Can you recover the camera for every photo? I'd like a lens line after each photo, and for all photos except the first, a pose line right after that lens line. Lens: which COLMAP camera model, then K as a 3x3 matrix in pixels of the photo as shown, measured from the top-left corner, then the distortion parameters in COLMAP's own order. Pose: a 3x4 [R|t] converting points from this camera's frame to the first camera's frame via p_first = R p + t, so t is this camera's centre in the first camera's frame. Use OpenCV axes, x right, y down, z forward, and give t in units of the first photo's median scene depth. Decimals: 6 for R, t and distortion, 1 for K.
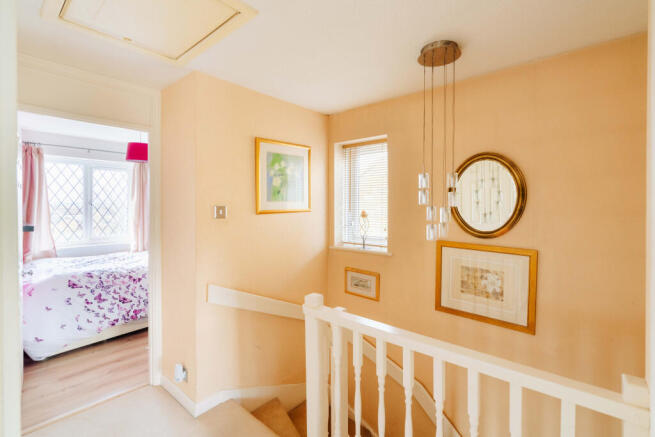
lens RADIAL K [[295.2, 0, 337.0], [0, 295.2, 205.0], [0, 0, 1]] dist [0.002031, 0.000203]
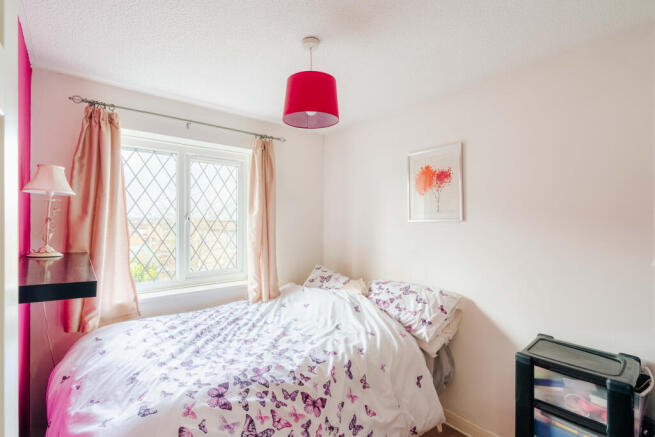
lens RADIAL K [[295.2, 0, 327.0], [0, 295.2, 217.1], [0, 0, 1]] dist [0.002031, 0.000203]
pose [[0.986058, -0.006845, -0.166261, -0.483622], [0.004698, 0.999901, -0.013301, 0.003846], [0.166335, 0.012334, 0.985992, 0.487146]]
